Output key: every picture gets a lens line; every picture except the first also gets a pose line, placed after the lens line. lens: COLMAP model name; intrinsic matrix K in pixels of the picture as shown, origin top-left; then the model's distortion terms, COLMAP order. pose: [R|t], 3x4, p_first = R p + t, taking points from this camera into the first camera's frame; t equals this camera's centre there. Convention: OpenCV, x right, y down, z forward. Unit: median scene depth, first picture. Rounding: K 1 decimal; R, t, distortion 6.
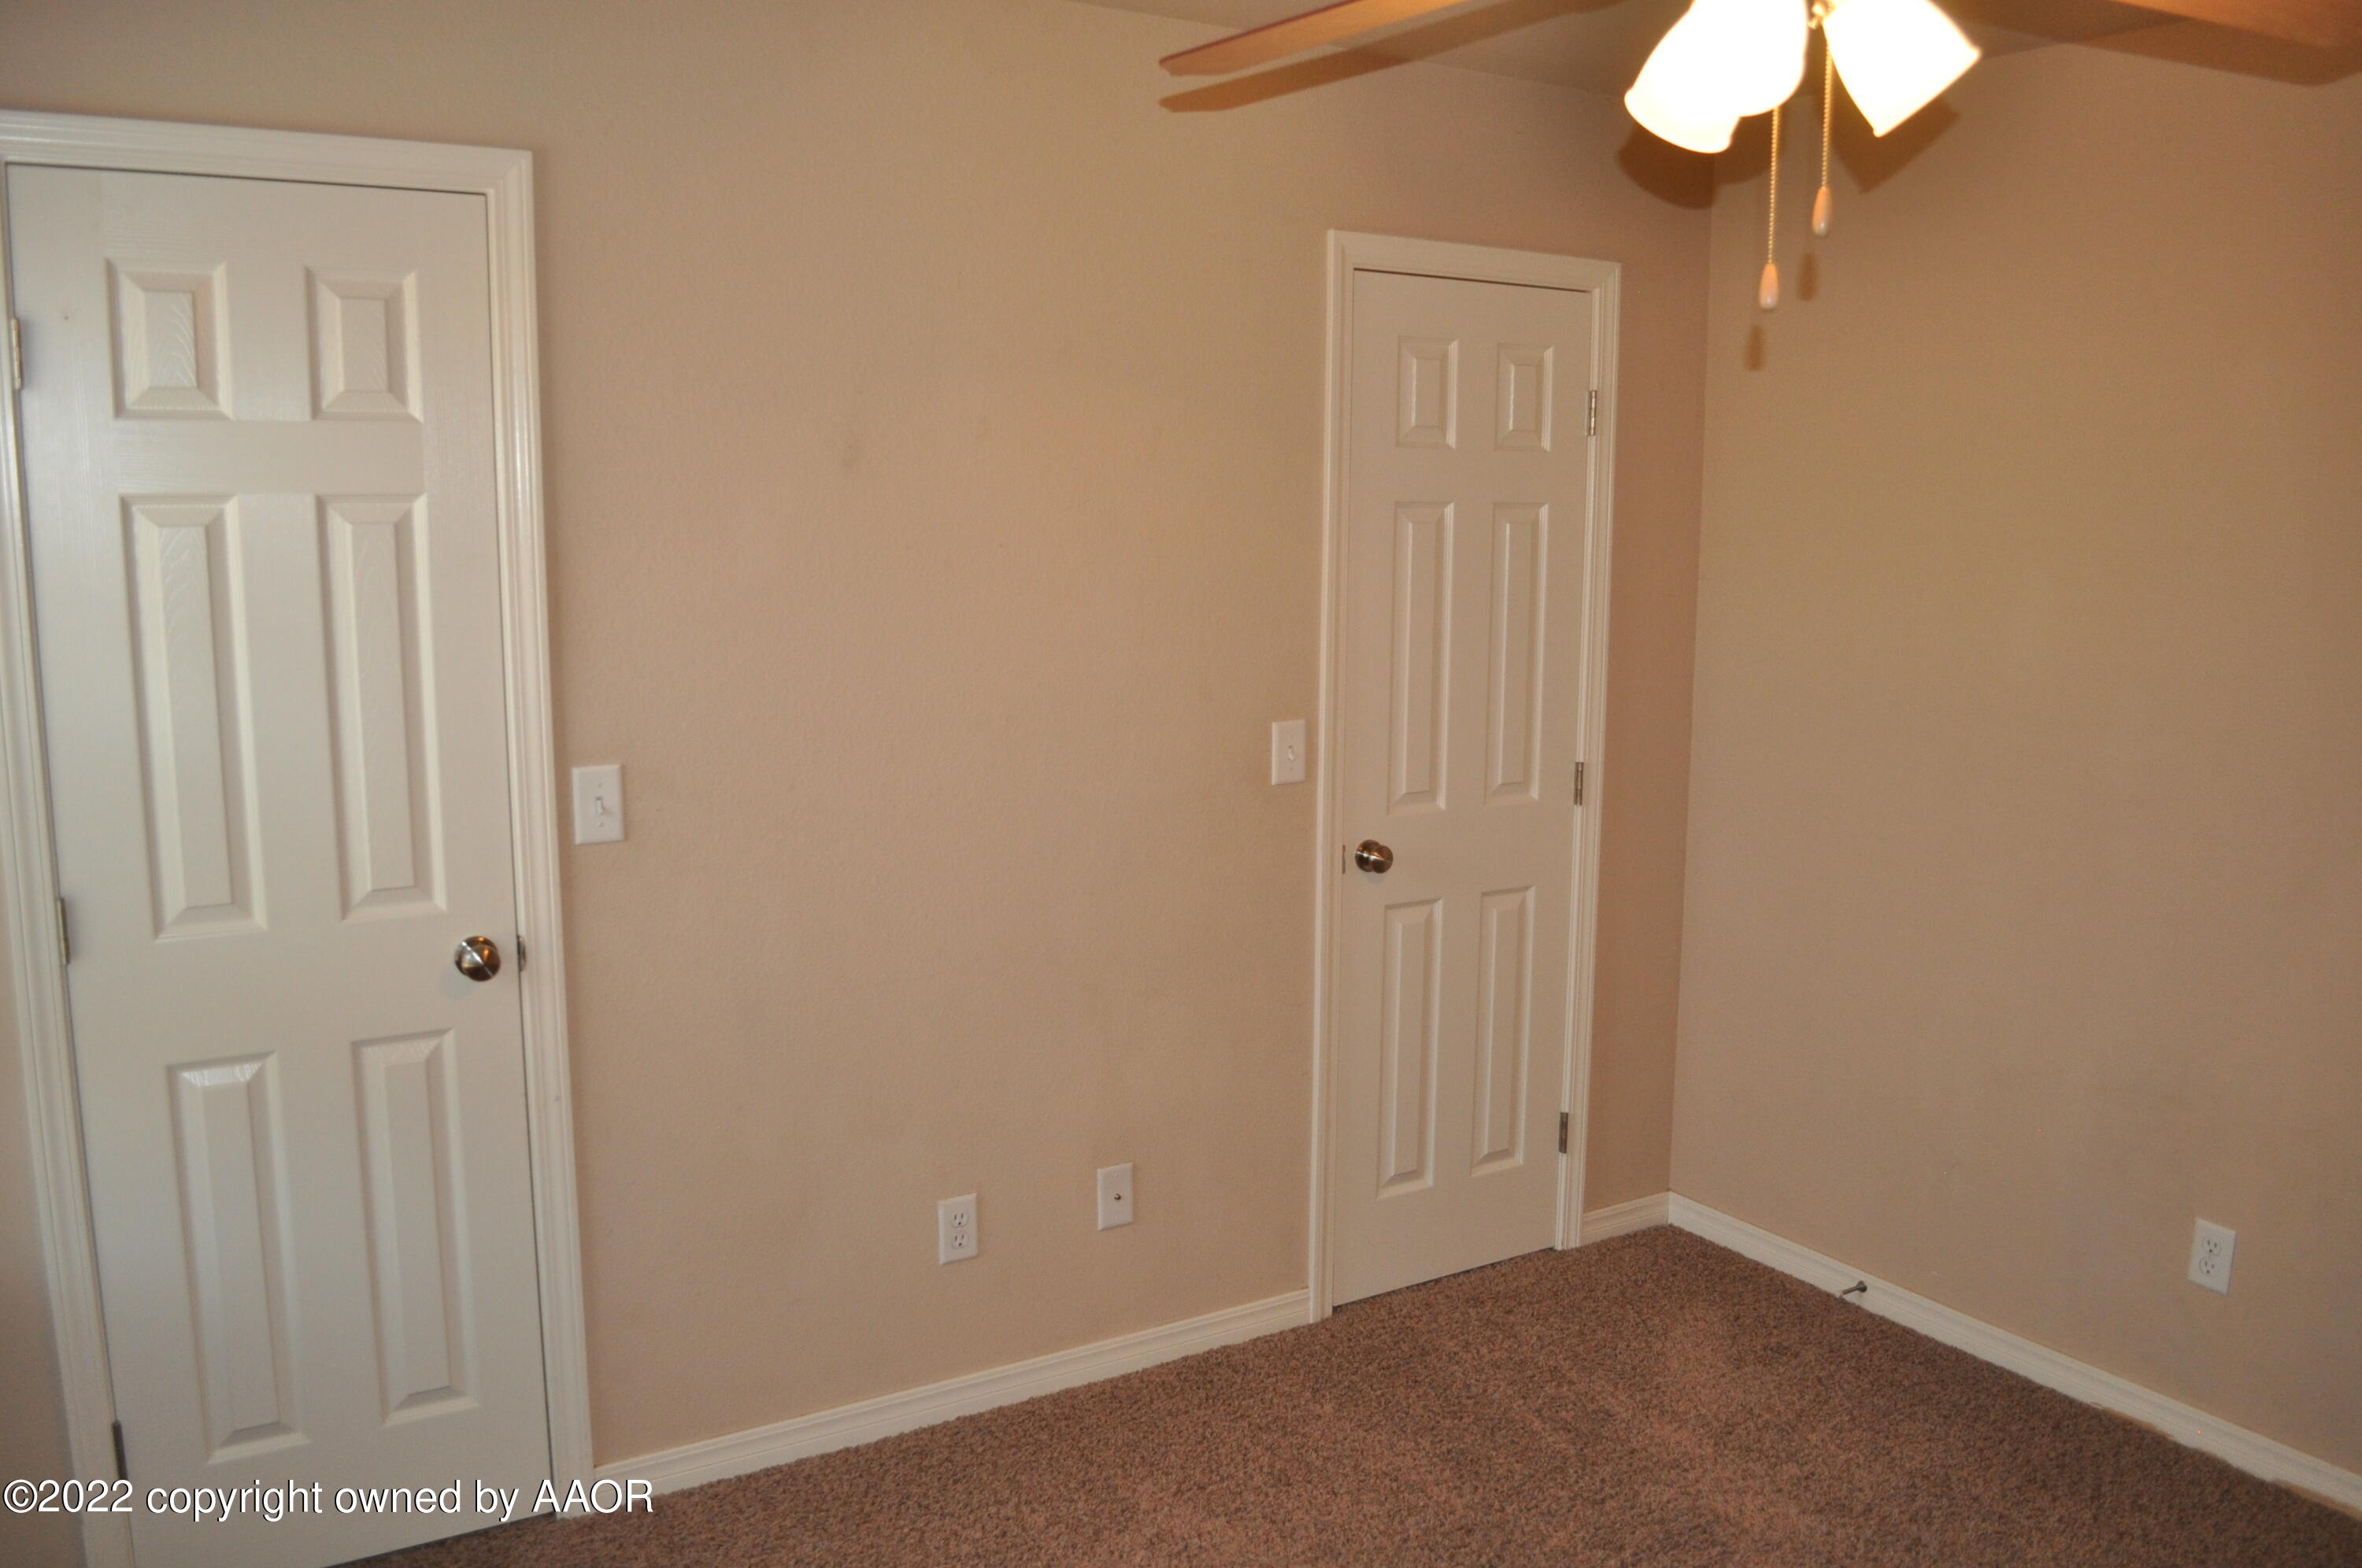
lens RADIAL K [[1886.2, 0, 1171.6], [0, 1886.2, 792.0], [0, 0, 1]] dist [-0.039821, -0.012196]
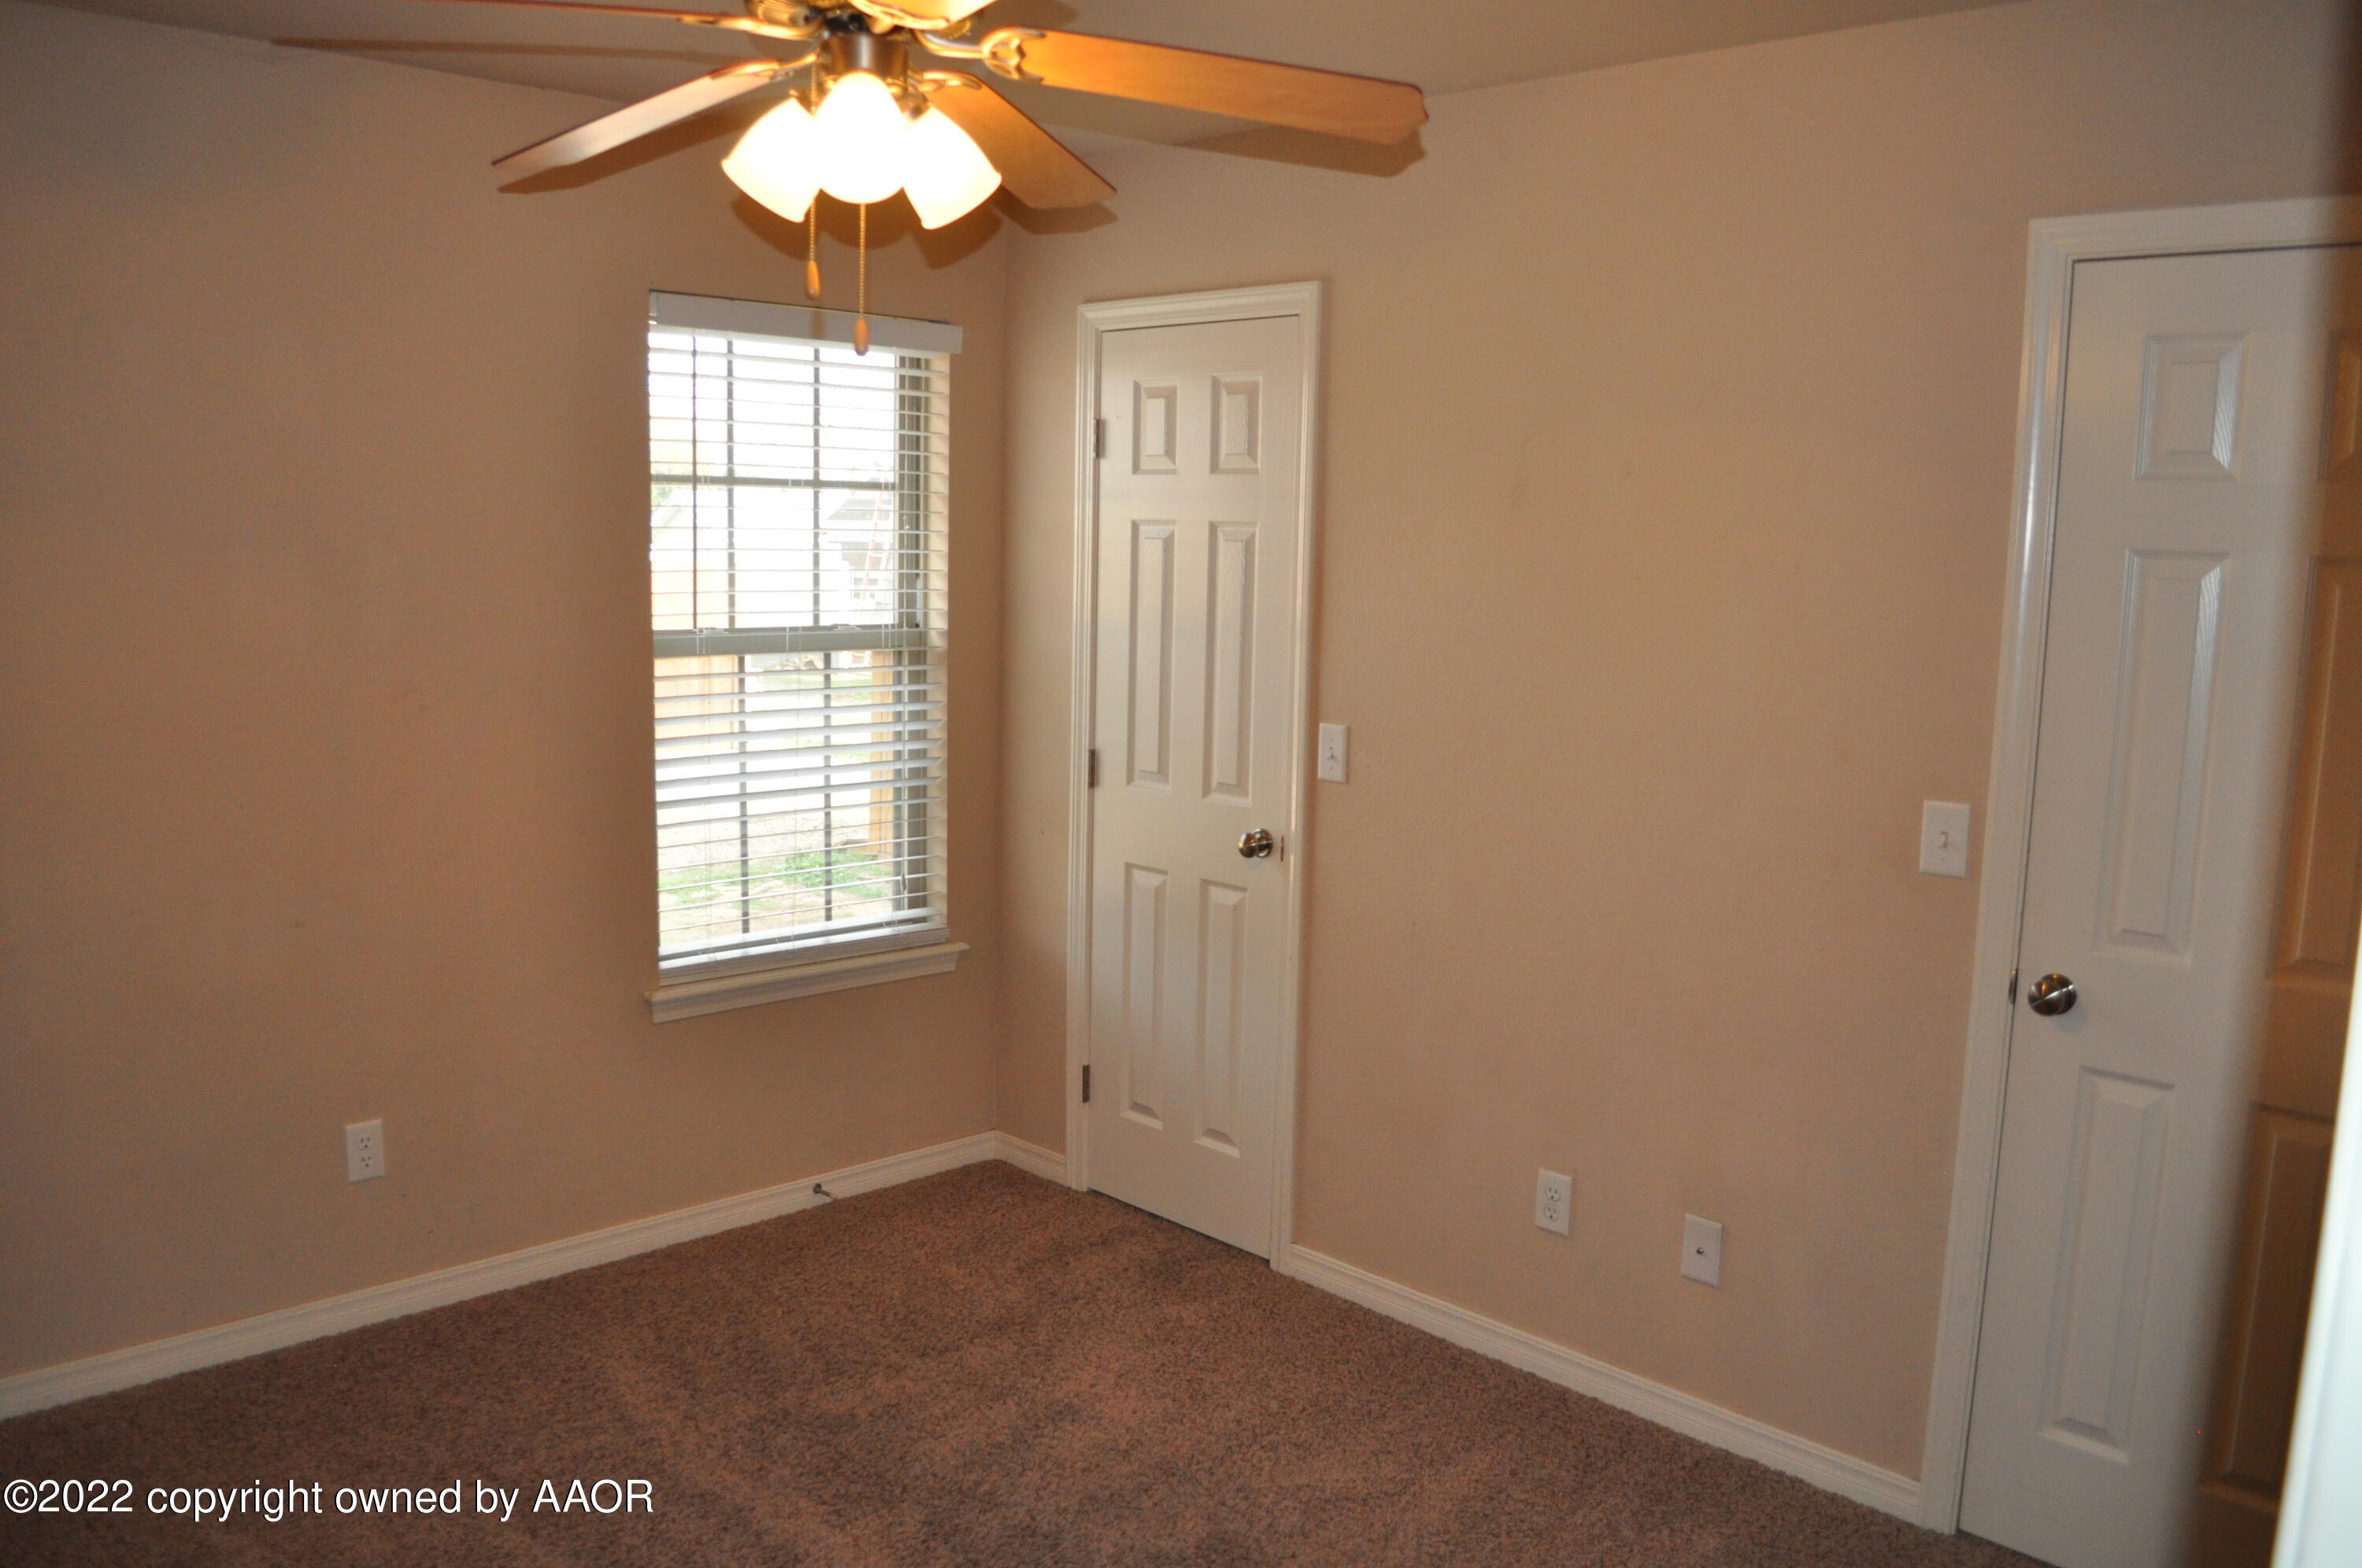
lens RADIAL K [[1886.2, 0, 1170.0], [0, 1886.2, 780.1], [0, 0, 1]] dist [-0.039821, -0.012196]
pose [[0.225450, 0.133016, -0.965132, 0.974346], [-0.172390, 0.980451, 0.094858, -0.082160], [0.958882, 0.144994, 0.243973, 0.555692]]
